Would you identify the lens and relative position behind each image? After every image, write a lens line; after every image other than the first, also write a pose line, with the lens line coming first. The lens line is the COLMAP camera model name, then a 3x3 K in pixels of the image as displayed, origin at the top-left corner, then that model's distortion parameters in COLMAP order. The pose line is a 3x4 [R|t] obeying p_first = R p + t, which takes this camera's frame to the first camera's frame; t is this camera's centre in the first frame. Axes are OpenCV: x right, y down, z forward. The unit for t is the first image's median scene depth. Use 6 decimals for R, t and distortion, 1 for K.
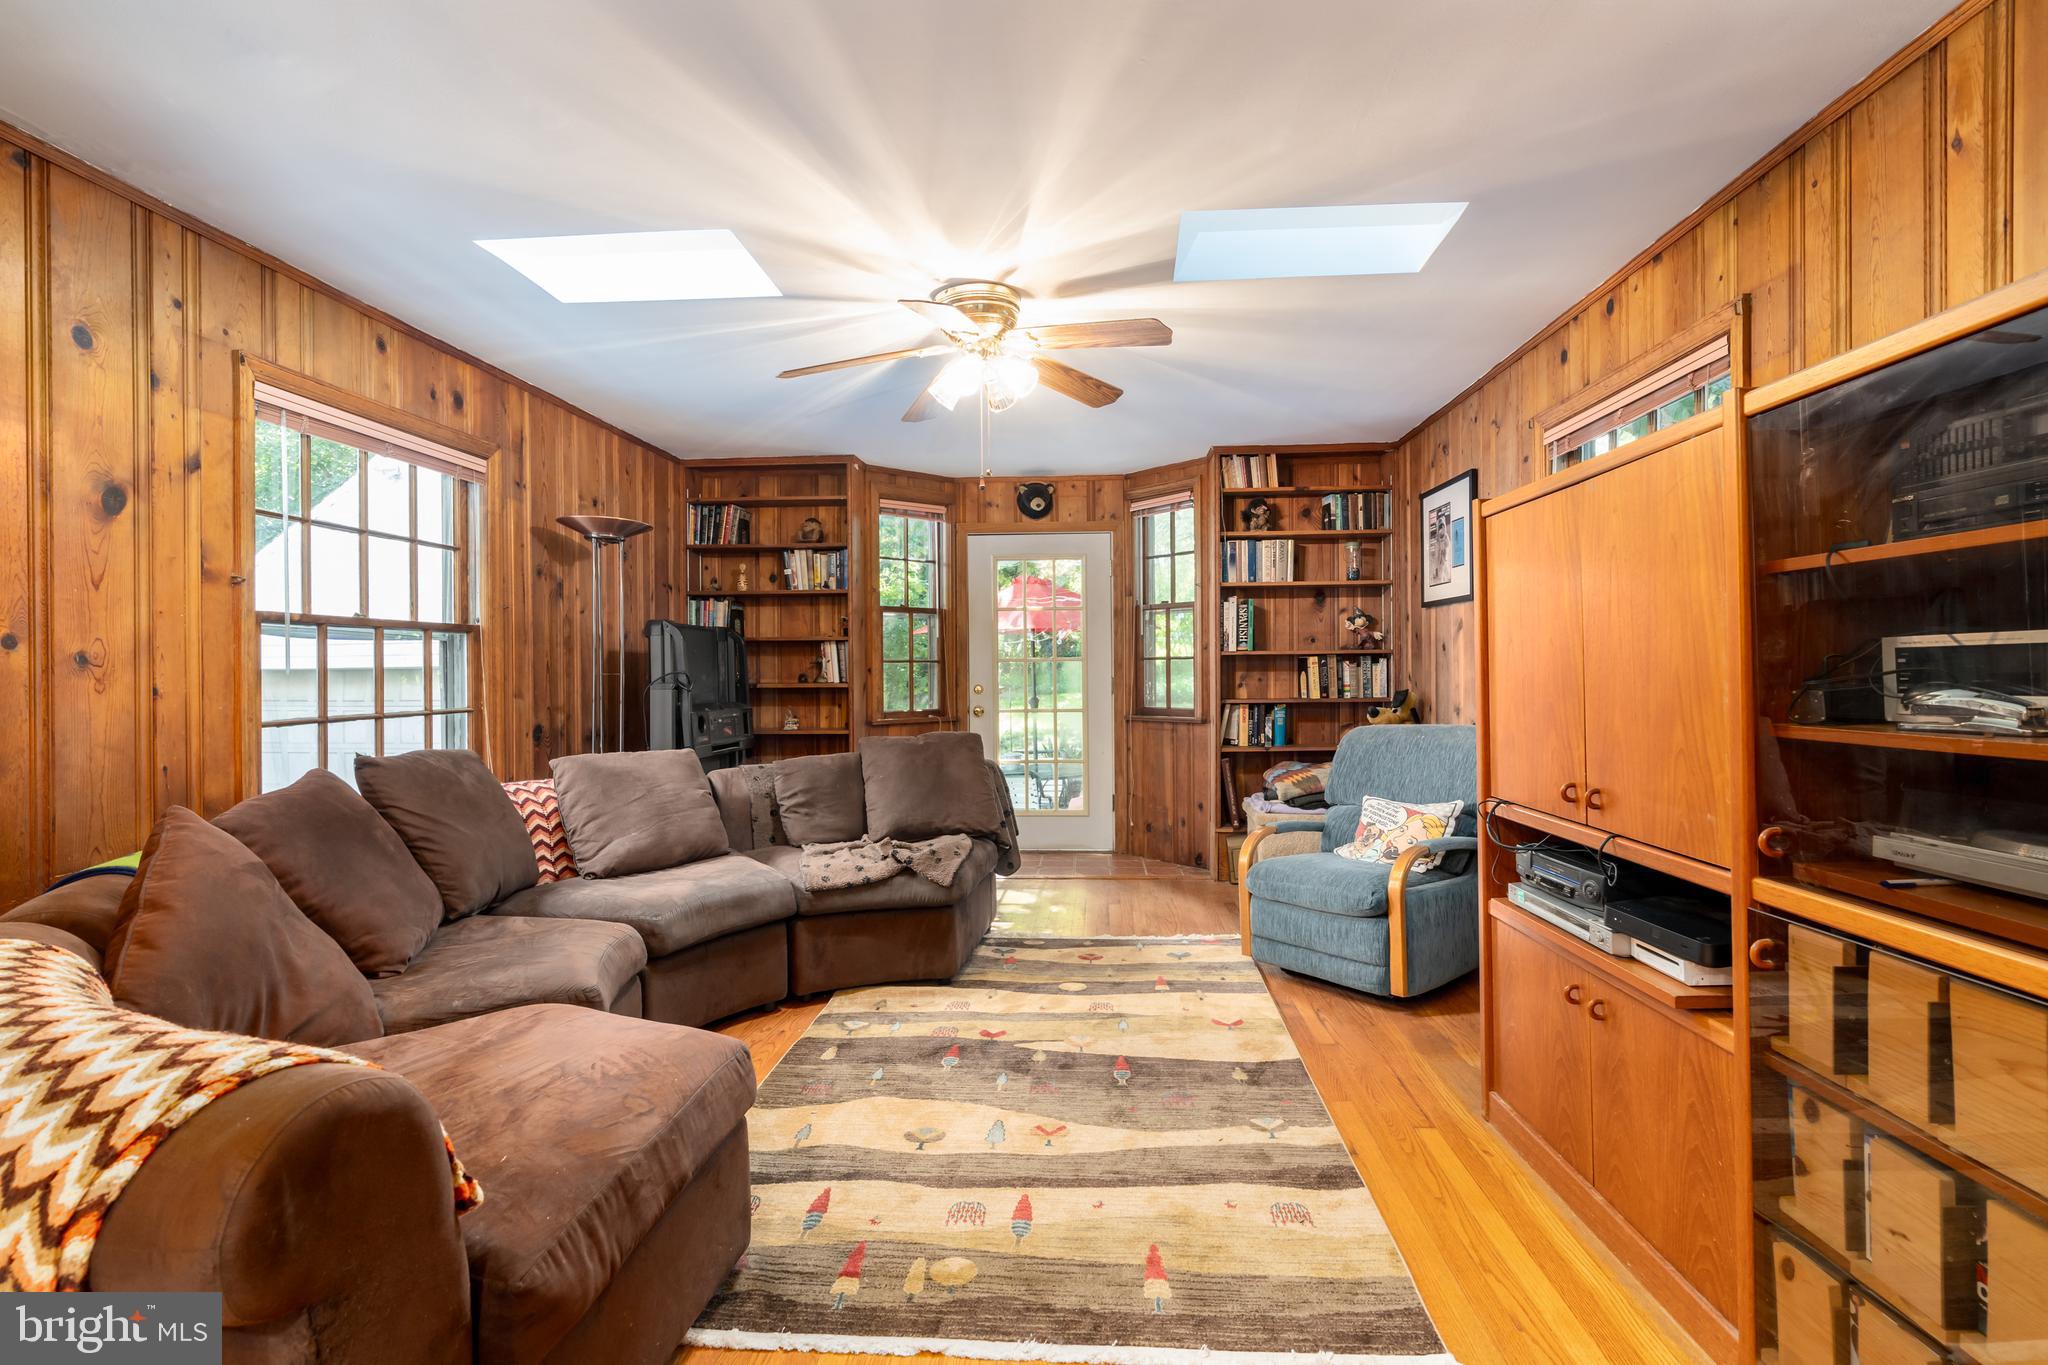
lens RADIAL K [[946.3, 0, 1048.1], [0, 946.3, 667.2], [0, 0, 1]] dist [-0.014209, 0.004628]
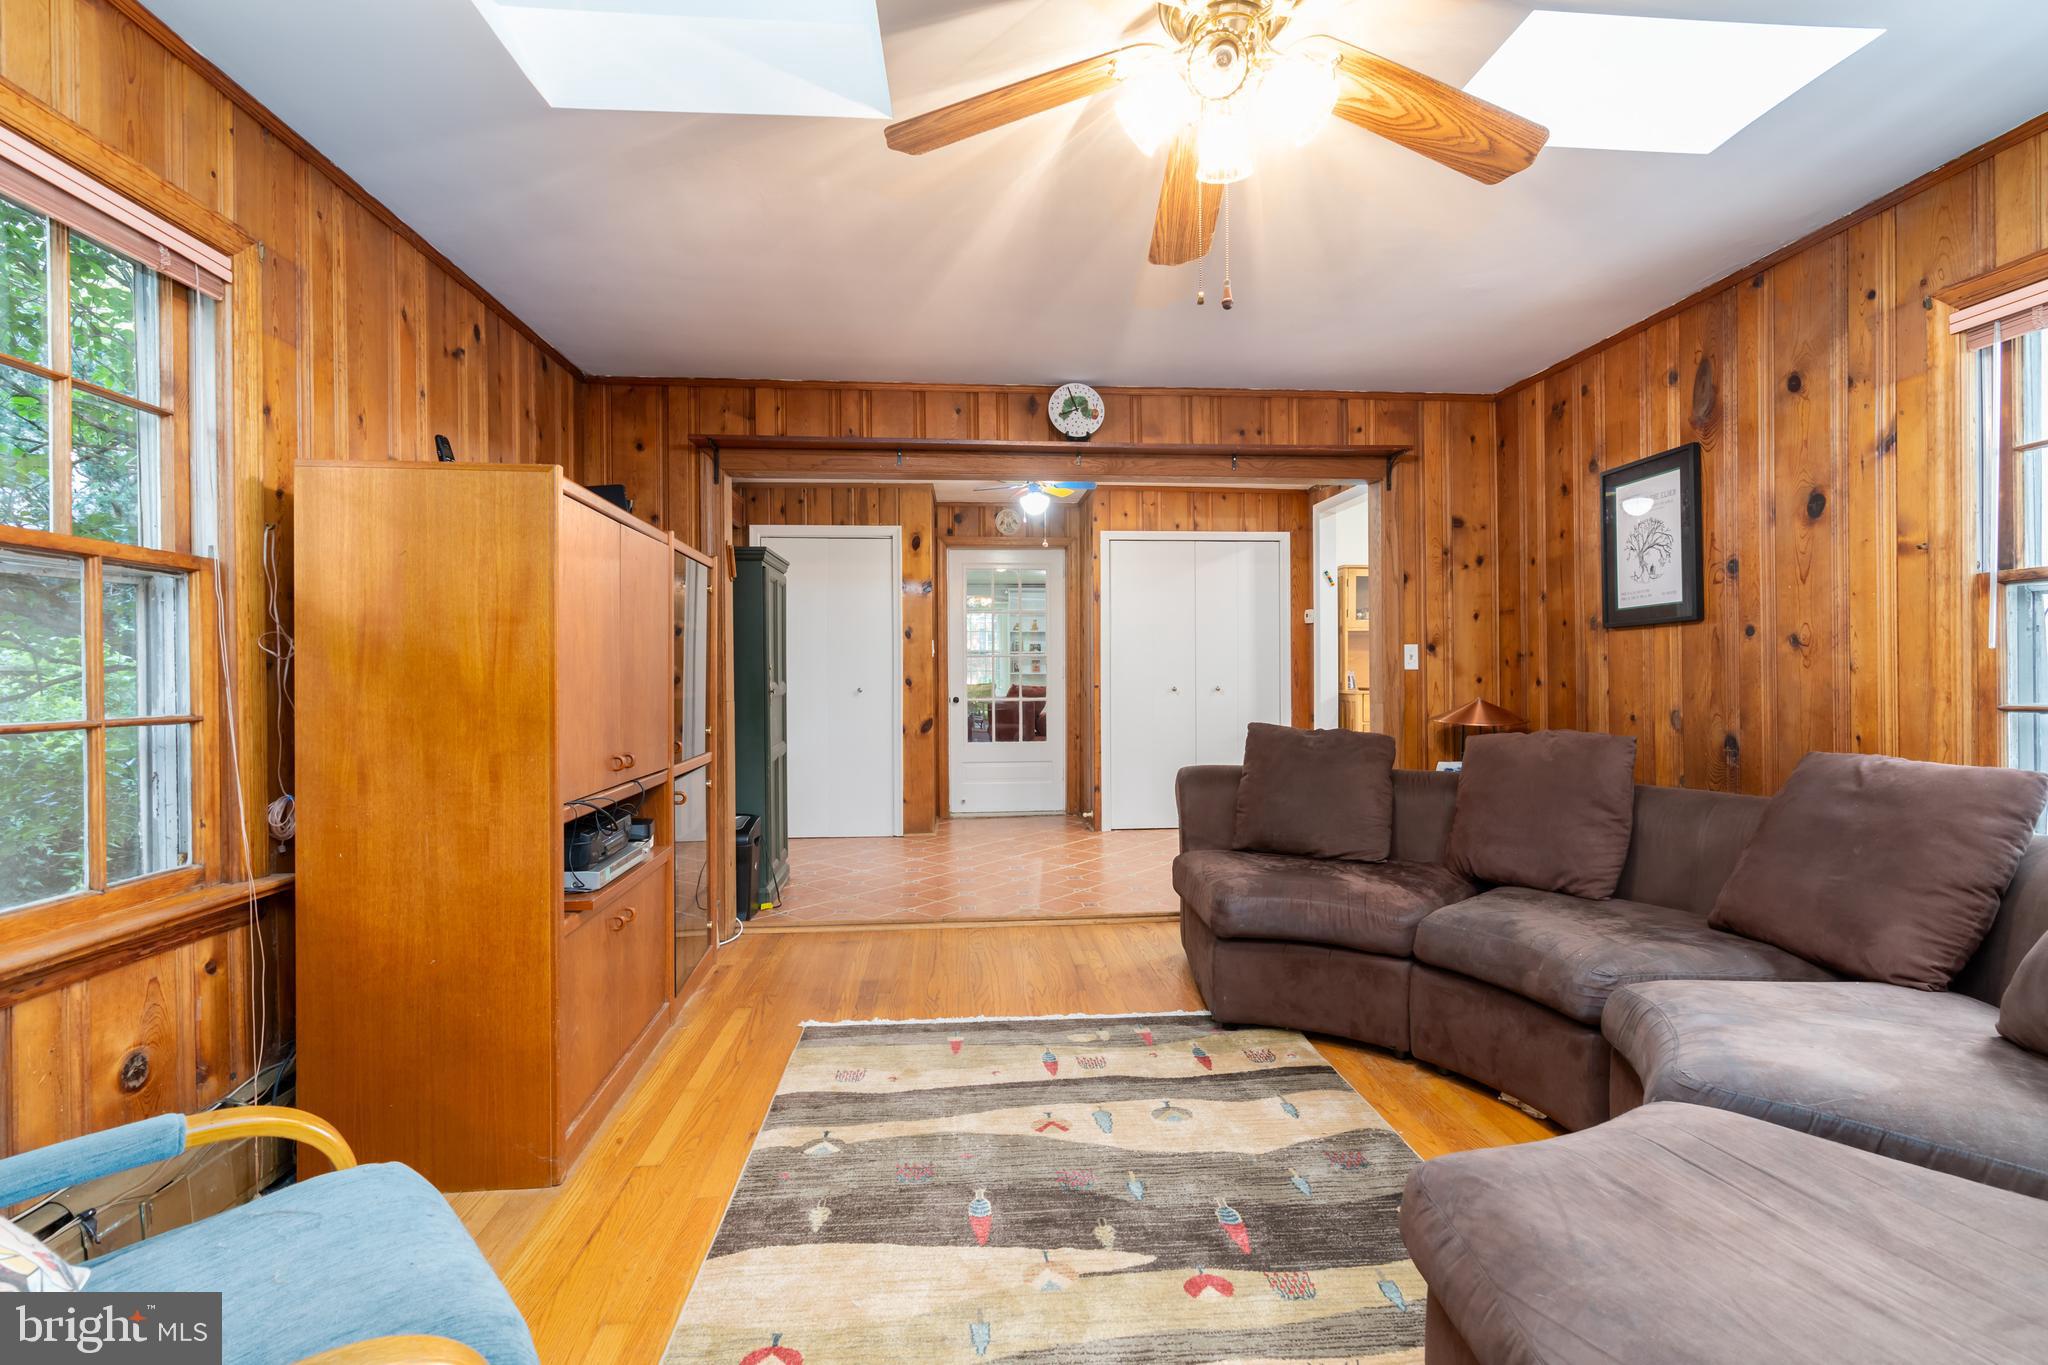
lens RADIAL K [[946.3, 0, 1048.1], [0, 946.3, 667.2], [0, 0, 1]] dist [-0.014209, 0.004628]
pose [[-0.986394, 0.013879, -0.163813, 0.166610], [0.015839, 0.999818, -0.010665, 0.024662], [0.163635, -0.013114, -0.986434, 2.038052]]
